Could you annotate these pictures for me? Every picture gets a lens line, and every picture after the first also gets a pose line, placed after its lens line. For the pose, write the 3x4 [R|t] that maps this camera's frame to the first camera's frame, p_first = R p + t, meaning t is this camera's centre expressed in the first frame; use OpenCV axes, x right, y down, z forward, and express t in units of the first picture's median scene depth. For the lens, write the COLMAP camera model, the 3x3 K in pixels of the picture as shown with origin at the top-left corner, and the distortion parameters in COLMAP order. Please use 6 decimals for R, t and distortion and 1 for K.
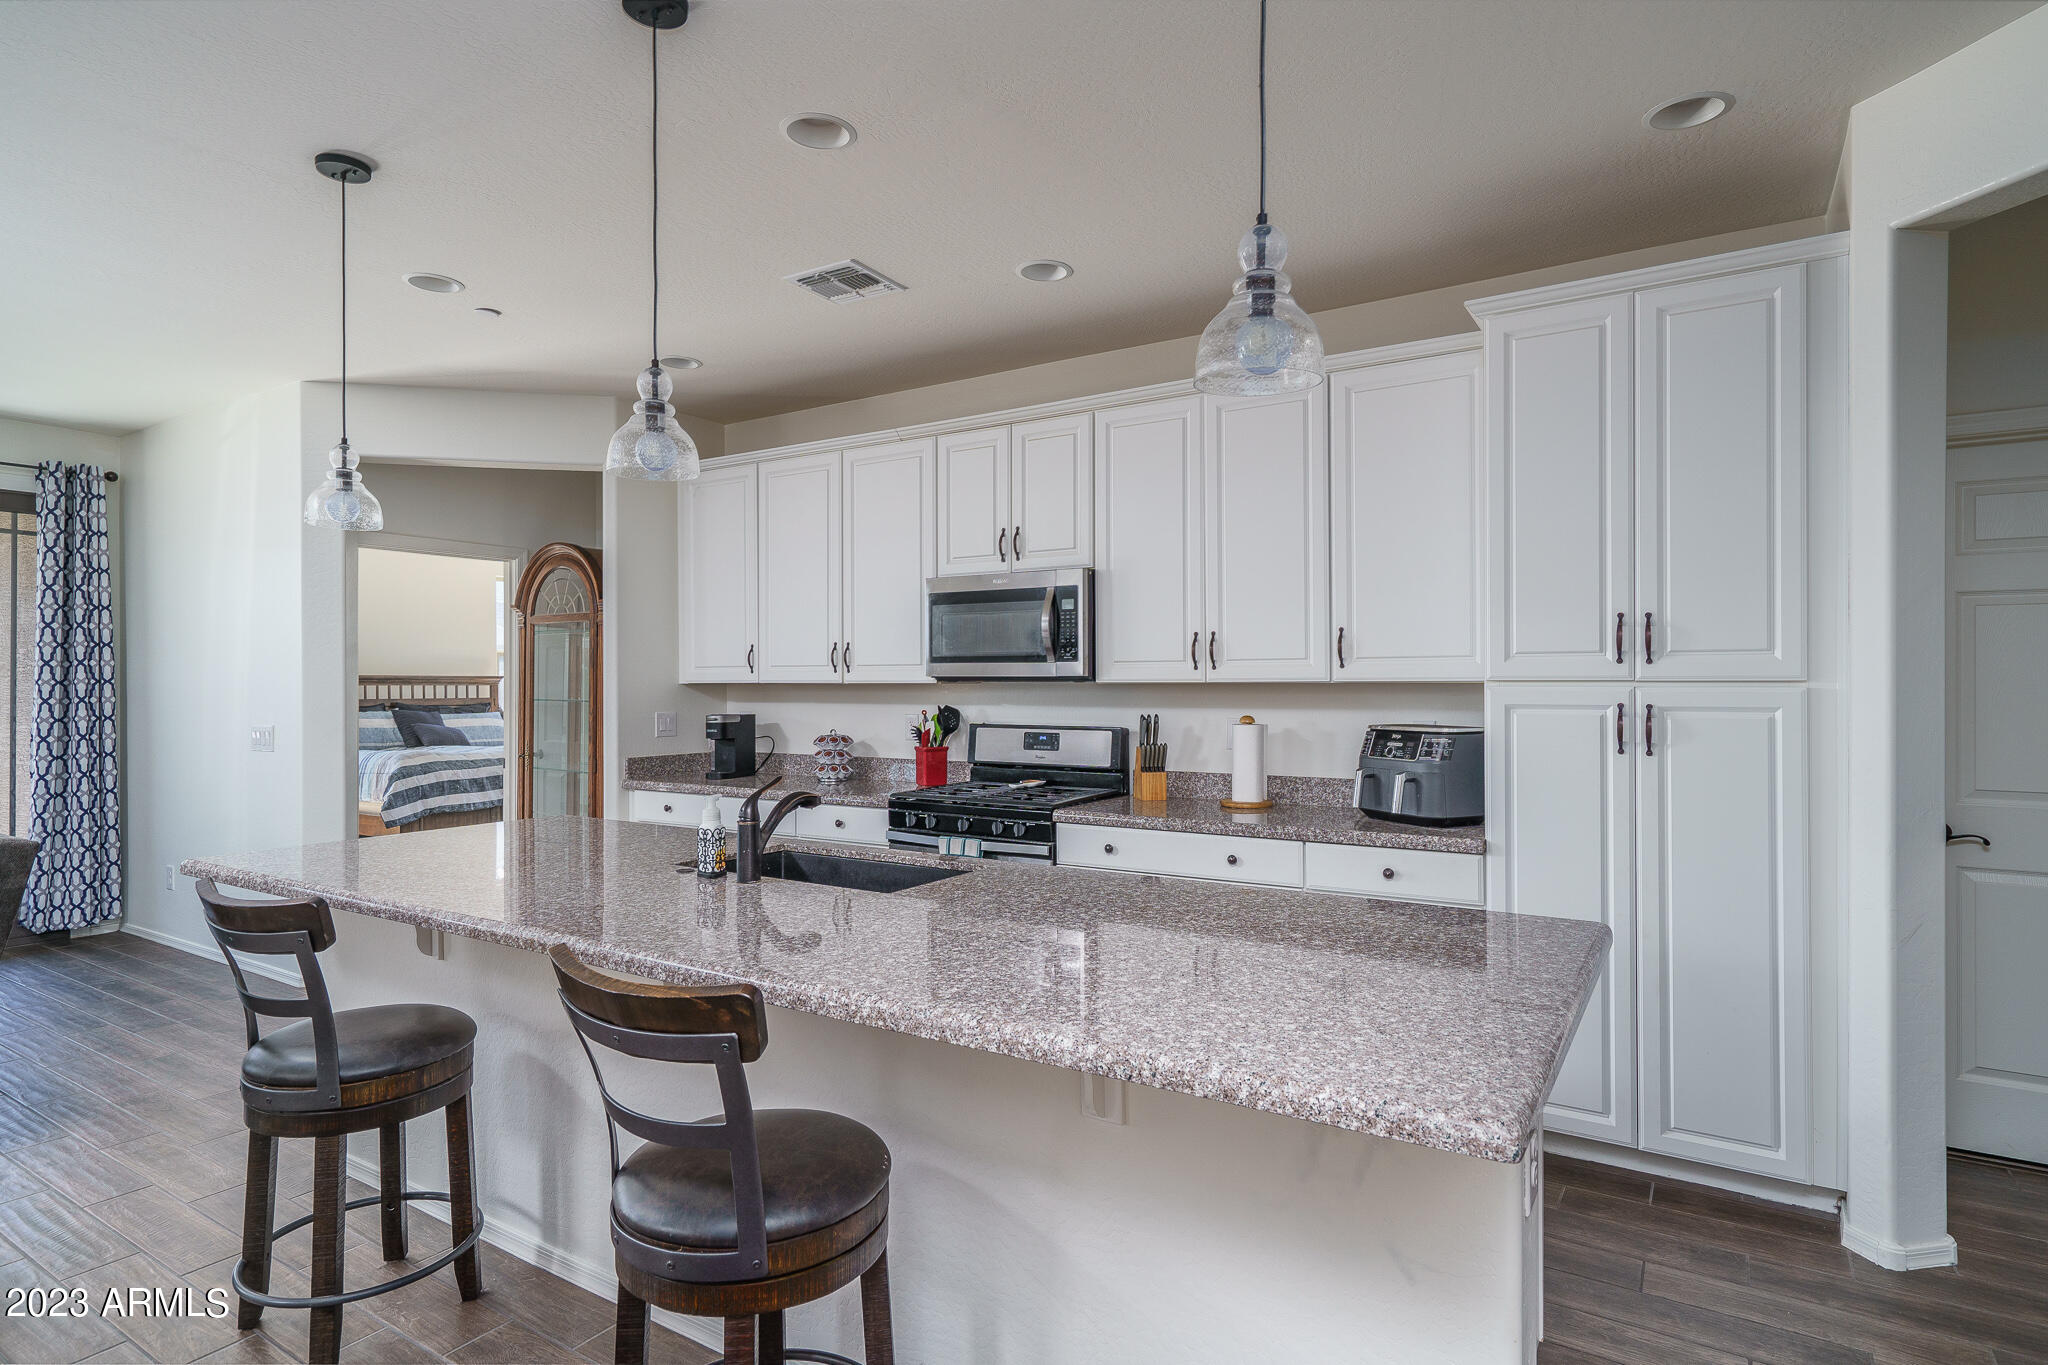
lens RADIAL K [[1094.4, 0, 992.8], [0, 1094.4, 678.2], [0, 0, 1]] dist [0.011700, -0.001611]
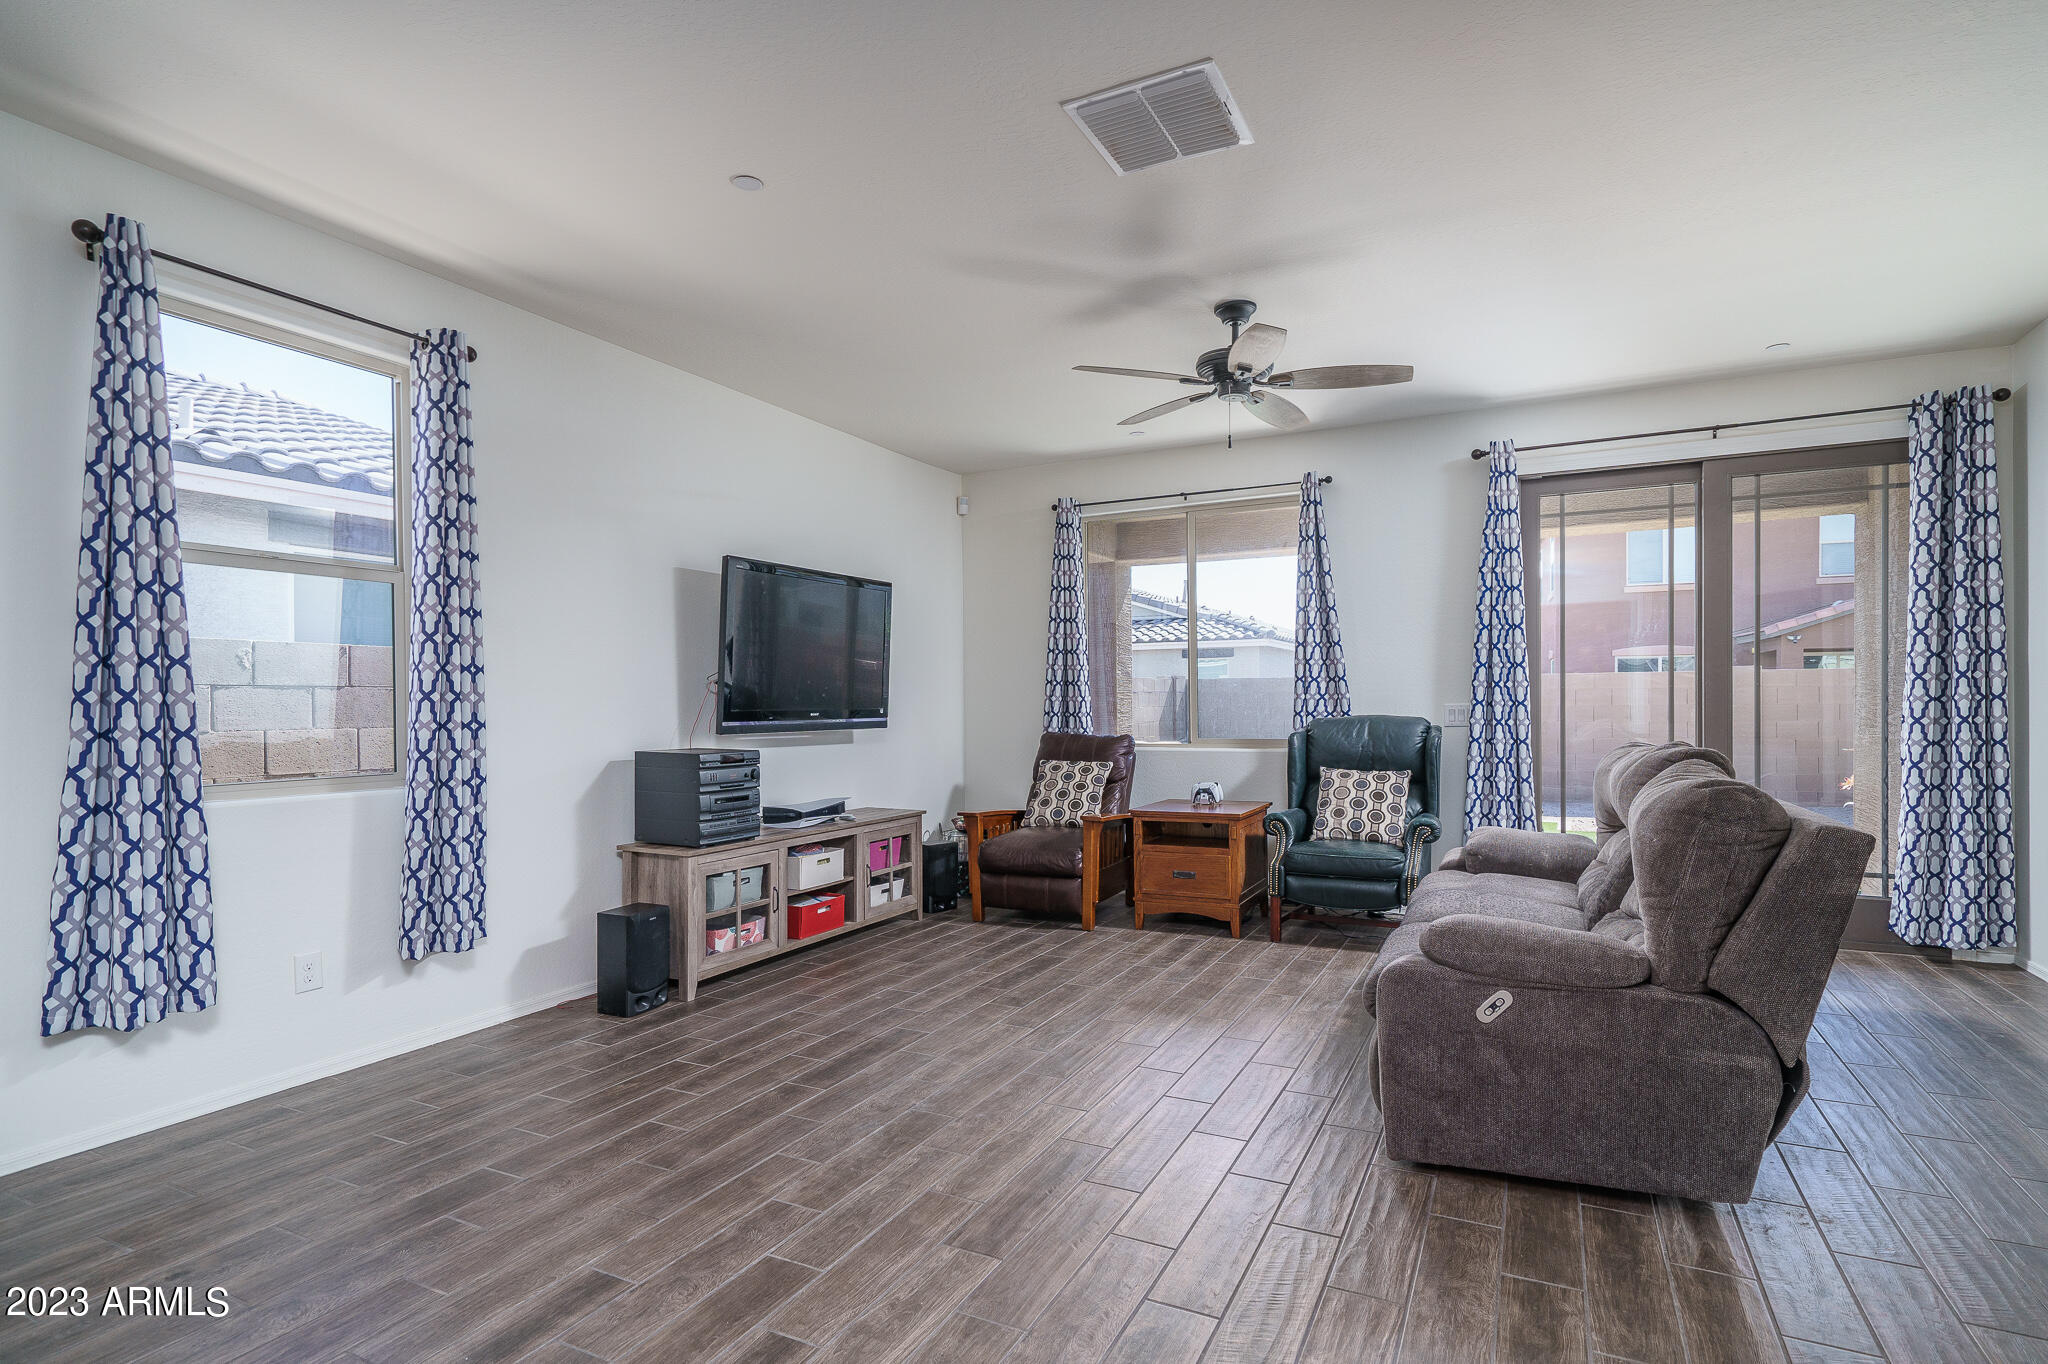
lens RADIAL K [[997.3, 0, 1037.8], [0, 997.3, 717.6], [0, 0, 1]] dist [-0.000166, 0.000745]
pose [[0.134738, 0.011854, -0.990810, -0.195940], [0.014083, 0.999805, 0.013877, 0.034688], [0.990781, -0.015823, 0.134545, 0.232065]]
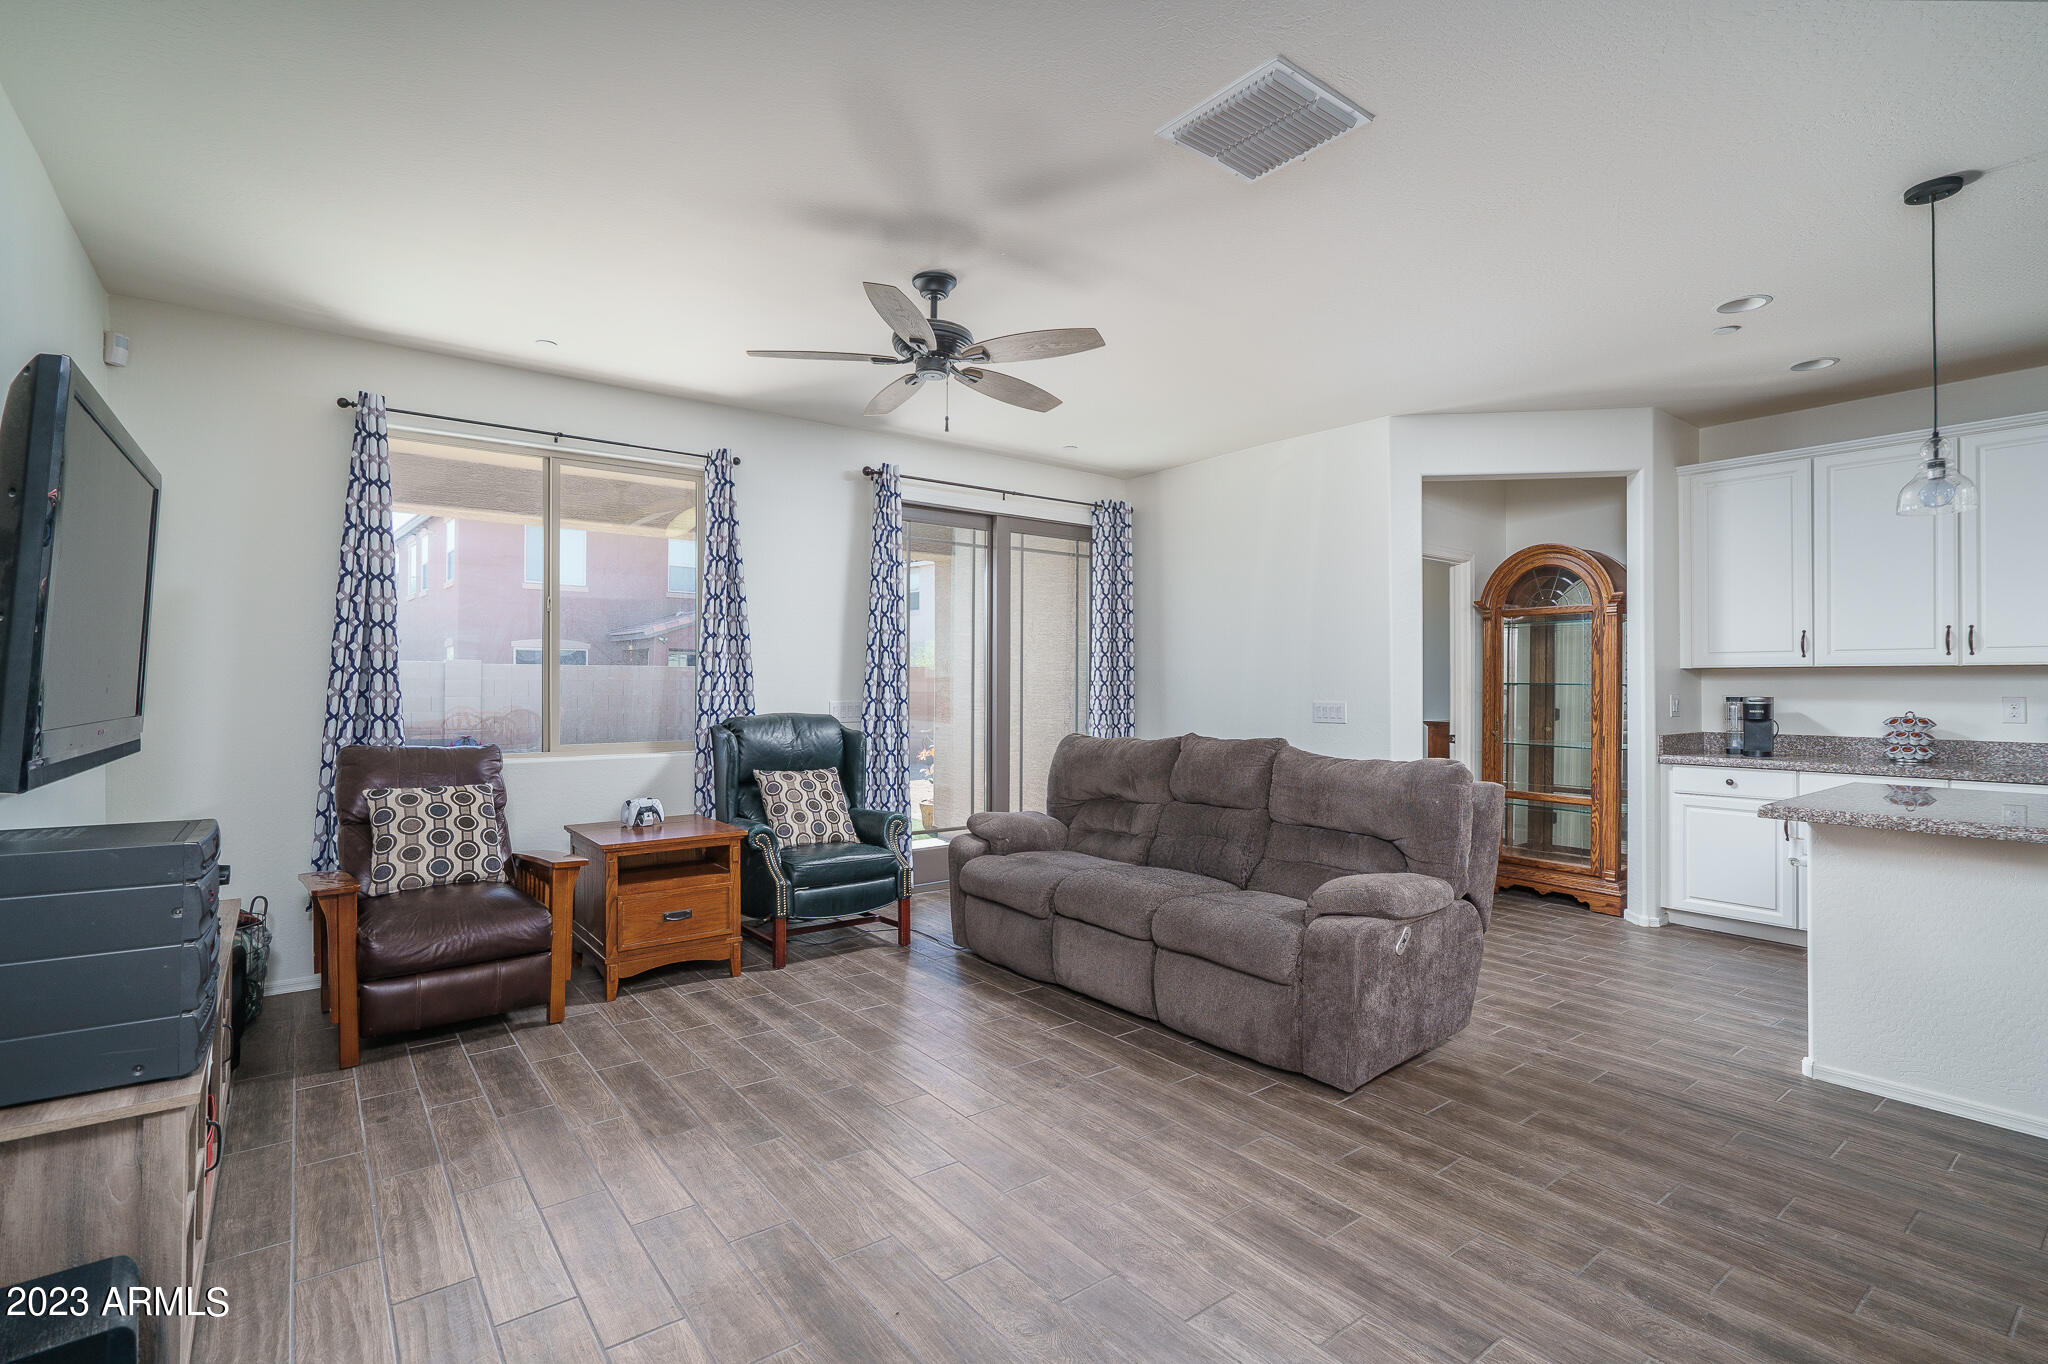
lens RADIAL K [[946.6, 0, 1003.6], [0, 946.6, 688.9], [0, 0, 1]] dist [-0.007939, -0.000205]
pose [[0.944141, 0.003973, -0.329518, -0.641981], [-0.000634, 0.999947, 0.010239, 0.016985], [0.329541, -0.009458, 0.944094, -0.109607]]
